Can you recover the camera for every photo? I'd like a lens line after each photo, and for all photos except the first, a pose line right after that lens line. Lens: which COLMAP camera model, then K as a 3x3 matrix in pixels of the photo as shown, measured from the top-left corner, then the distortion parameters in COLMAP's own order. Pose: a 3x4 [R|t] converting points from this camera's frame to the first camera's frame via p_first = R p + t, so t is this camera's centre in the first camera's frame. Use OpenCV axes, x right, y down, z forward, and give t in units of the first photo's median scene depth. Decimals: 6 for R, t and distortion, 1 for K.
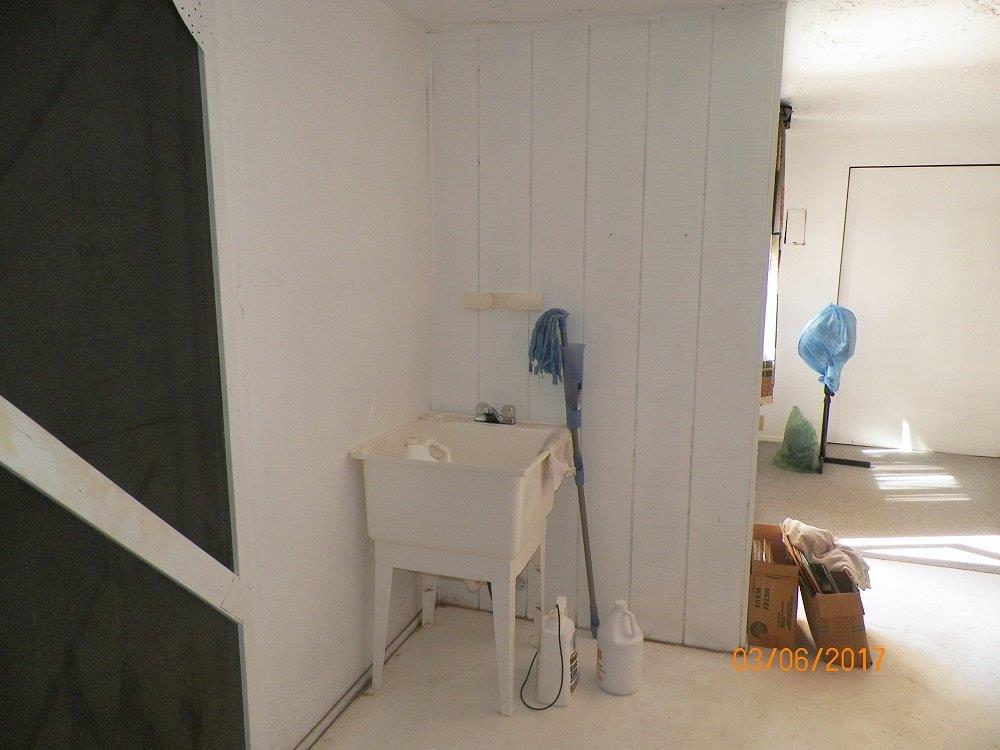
lens RADIAL K [[752.9, 0, 501.6], [0, 752.9, 371.5], [0, 0, 1]] dist [0.014379, -0.006629]
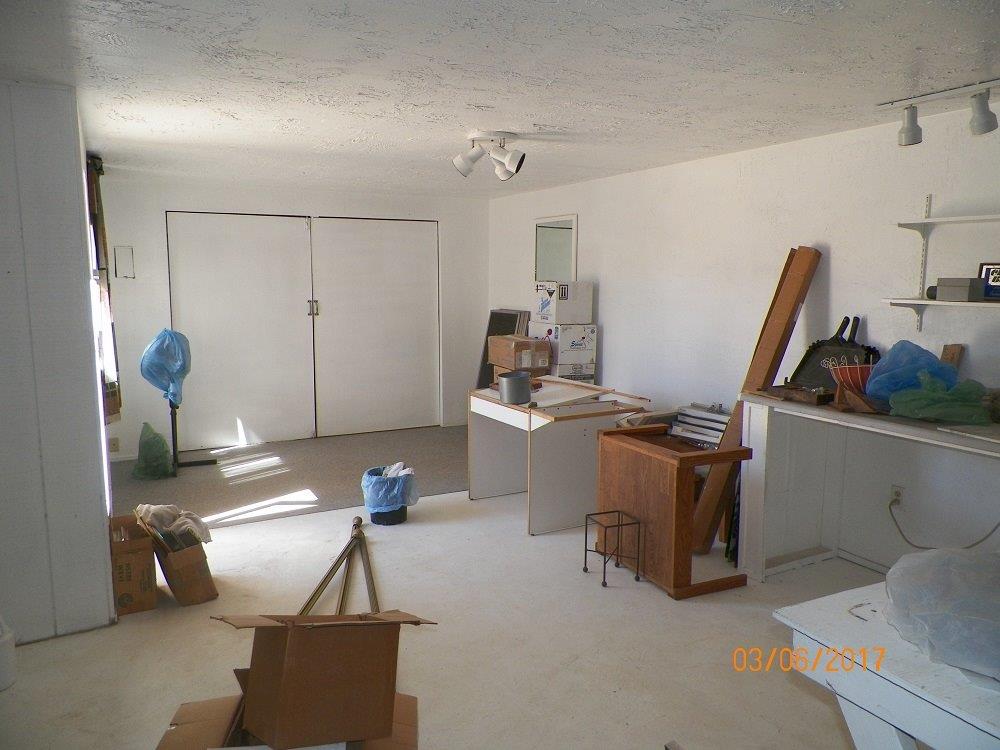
lens RADIAL K [[752.9, 0, 496.6], [0, 752.9, 369.7], [0, 0, 1]] dist [0.014379, -0.006629]
pose [[0.695421, -0.100513, 0.711539, -0.044663], [0.132745, 0.991097, 0.010266, 0.033885], [-0.706236, 0.087314, 0.702572, -0.198238]]
